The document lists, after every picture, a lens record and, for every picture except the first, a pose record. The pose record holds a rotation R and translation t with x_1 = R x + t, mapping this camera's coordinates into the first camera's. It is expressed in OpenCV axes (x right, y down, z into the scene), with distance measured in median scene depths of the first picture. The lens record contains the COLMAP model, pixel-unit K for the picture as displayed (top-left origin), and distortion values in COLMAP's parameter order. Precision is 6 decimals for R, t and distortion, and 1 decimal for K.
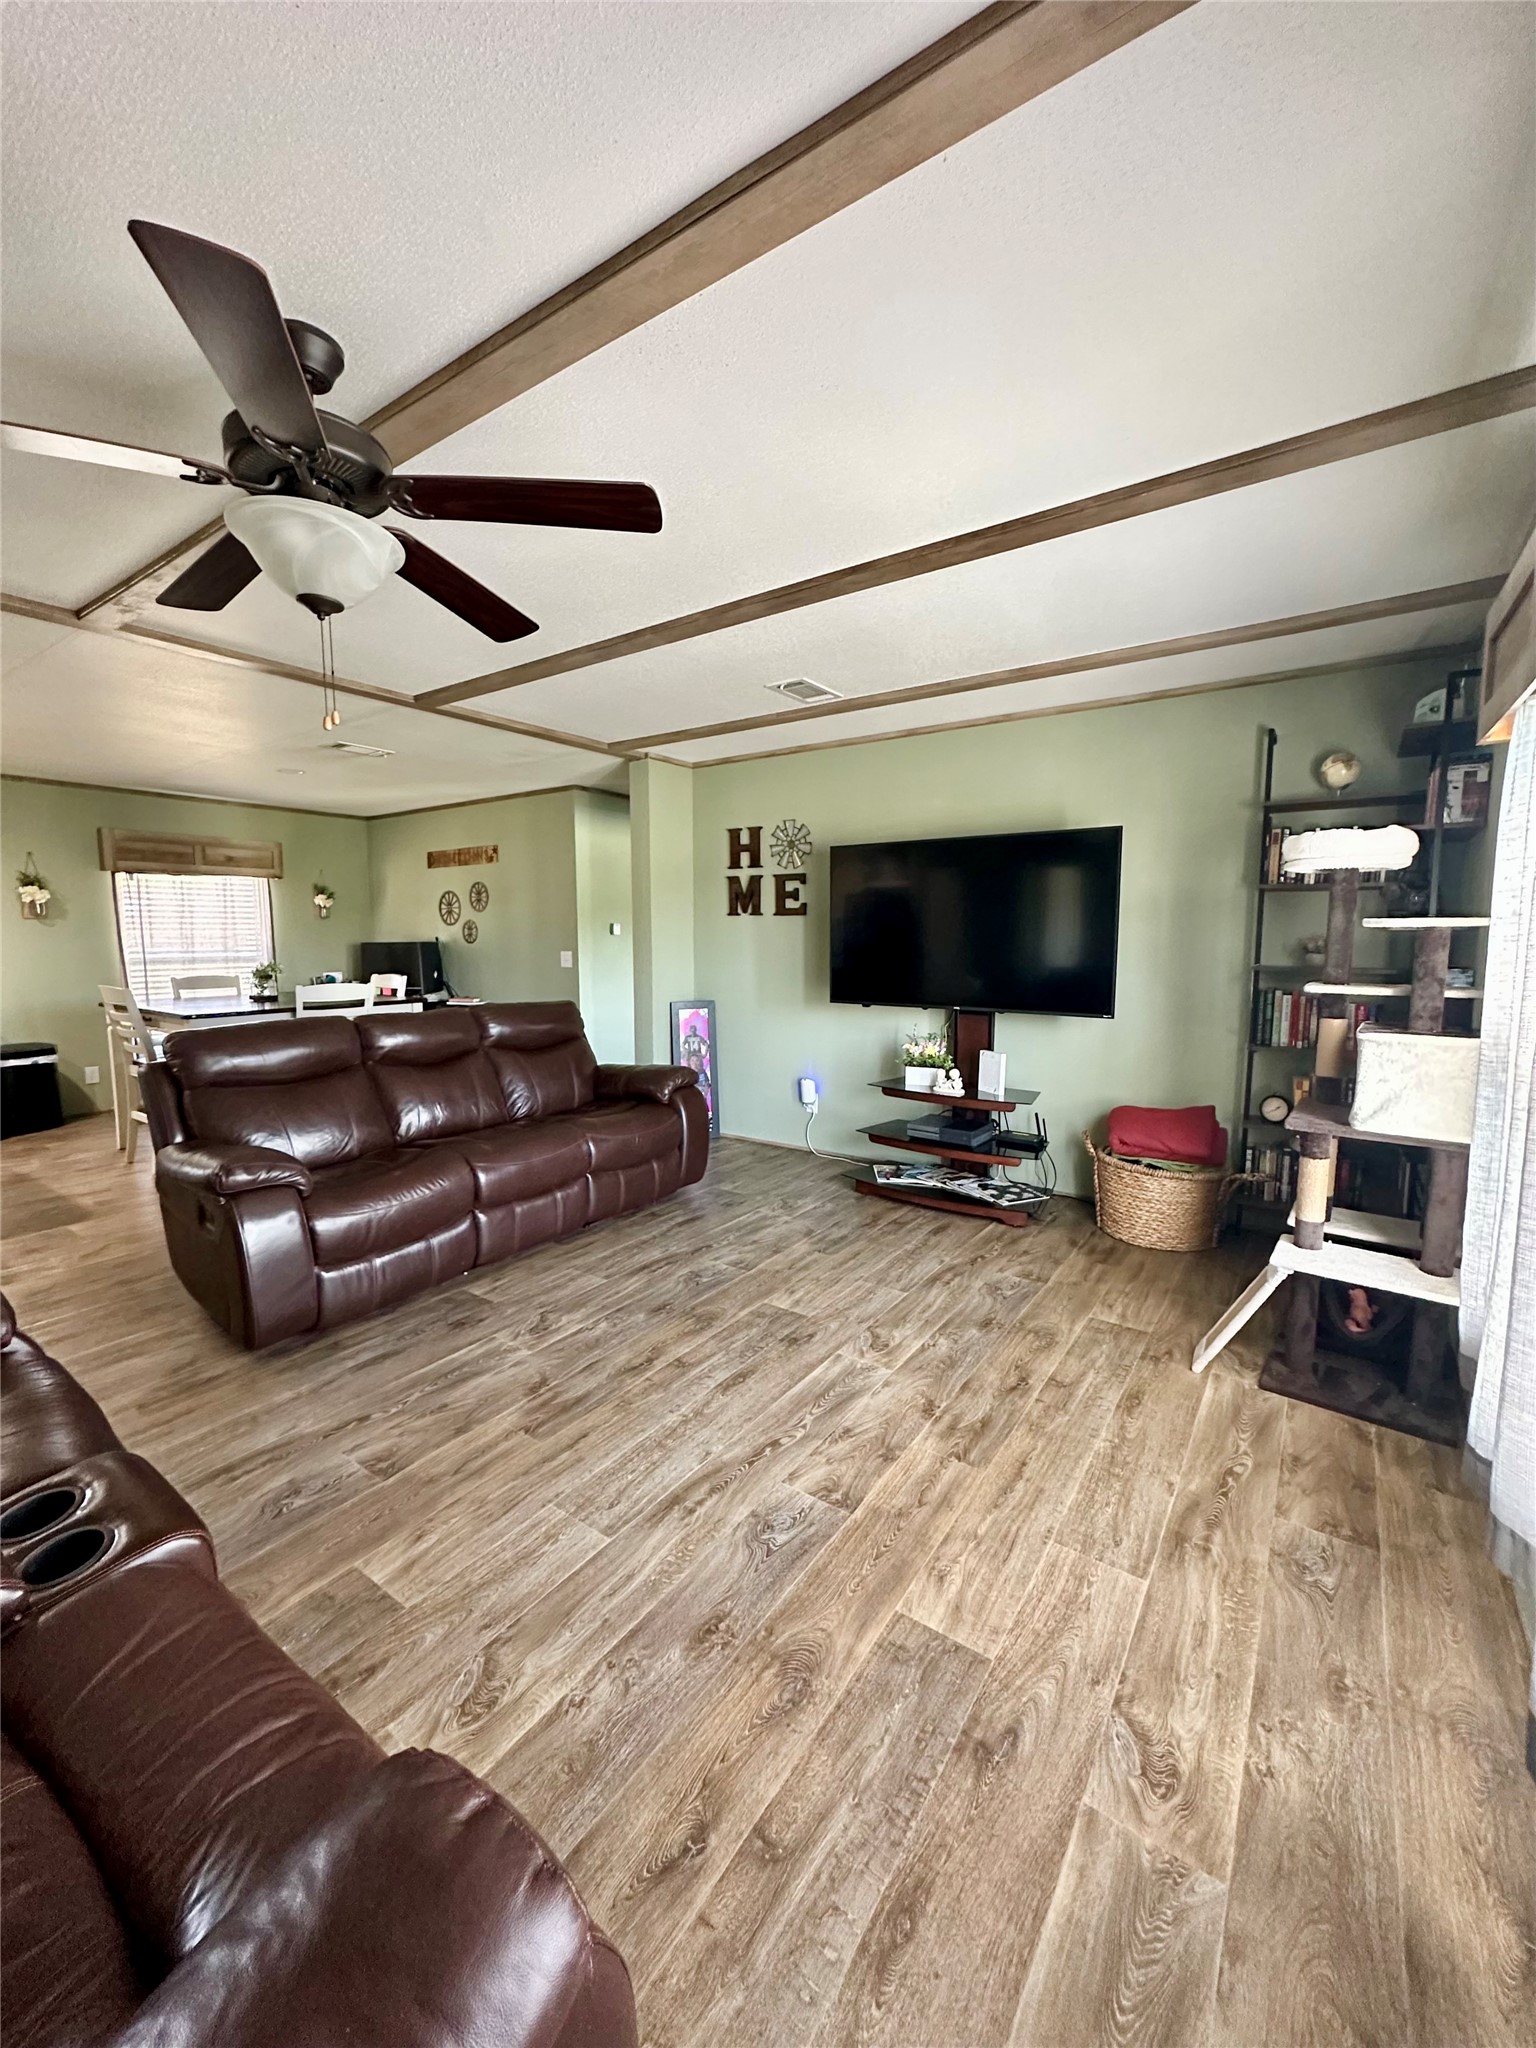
lens RADIAL K [[810.0, 0, 764.5], [0, 810.0, 1019.9], [0, 0, 1]] dist [-0.002166, -0.000299]
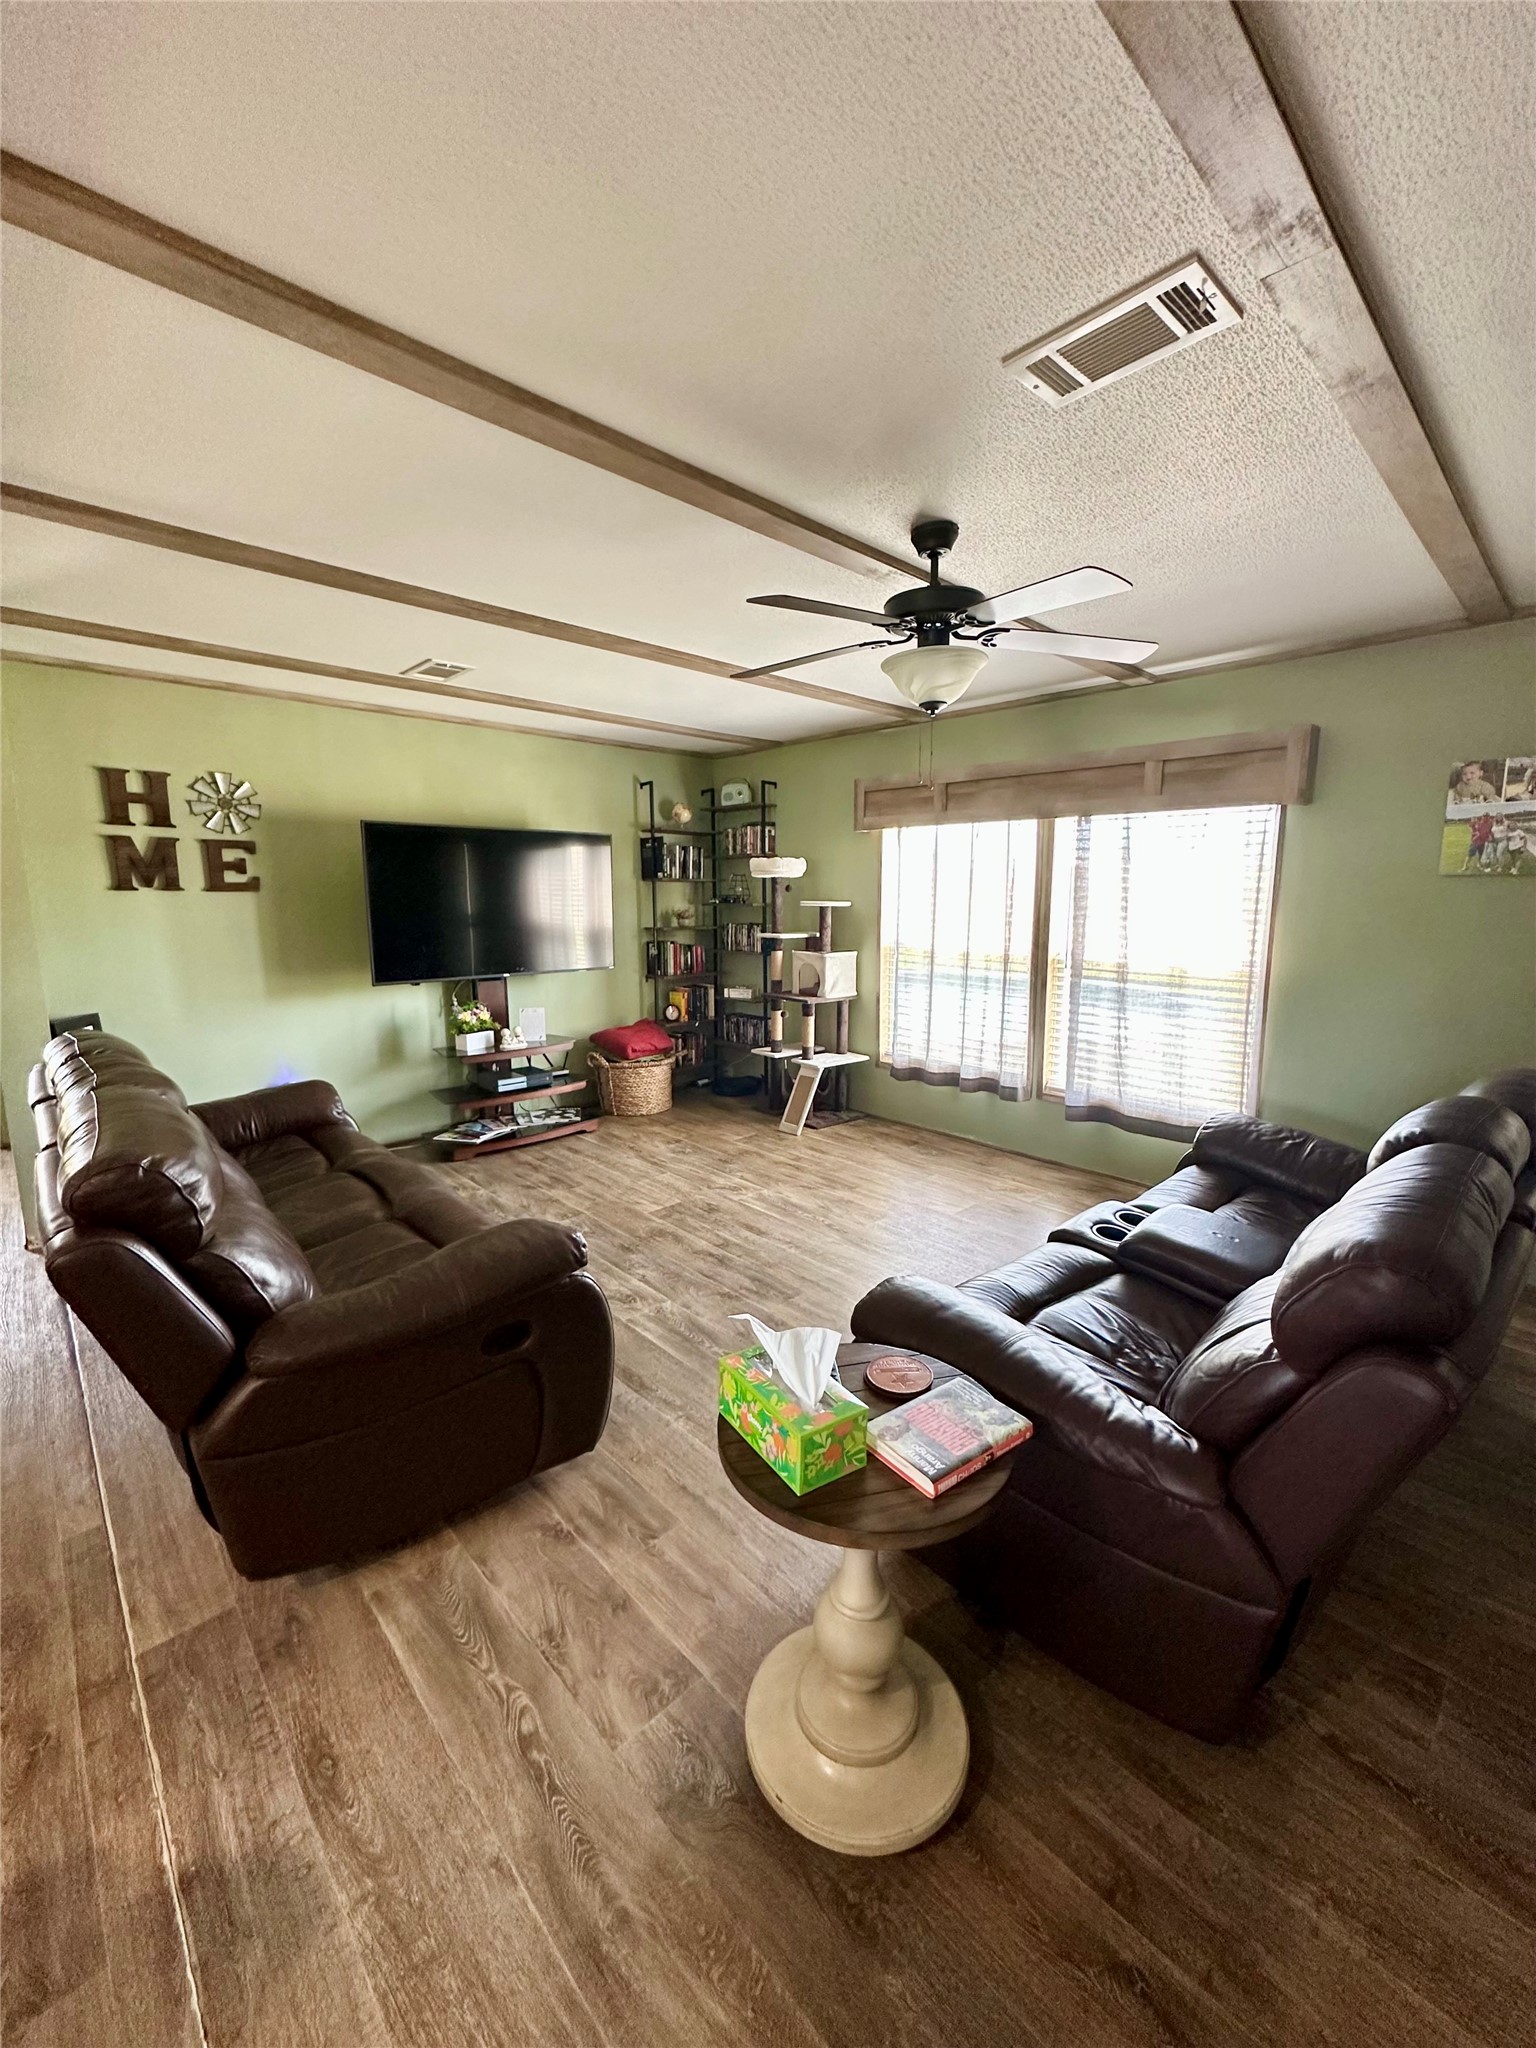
lens RADIAL K [[810.0, 0, 768.2], [0, 810.0, 1021.1], [0, 0, 1]] dist [-0.002166, -0.000299]
pose [[0.202569, -0.153795, 0.967116, -1.105994], [0.105555, 0.985266, 0.134572, -0.089127], [-0.973562, 0.074824, 0.215818, 0.518734]]
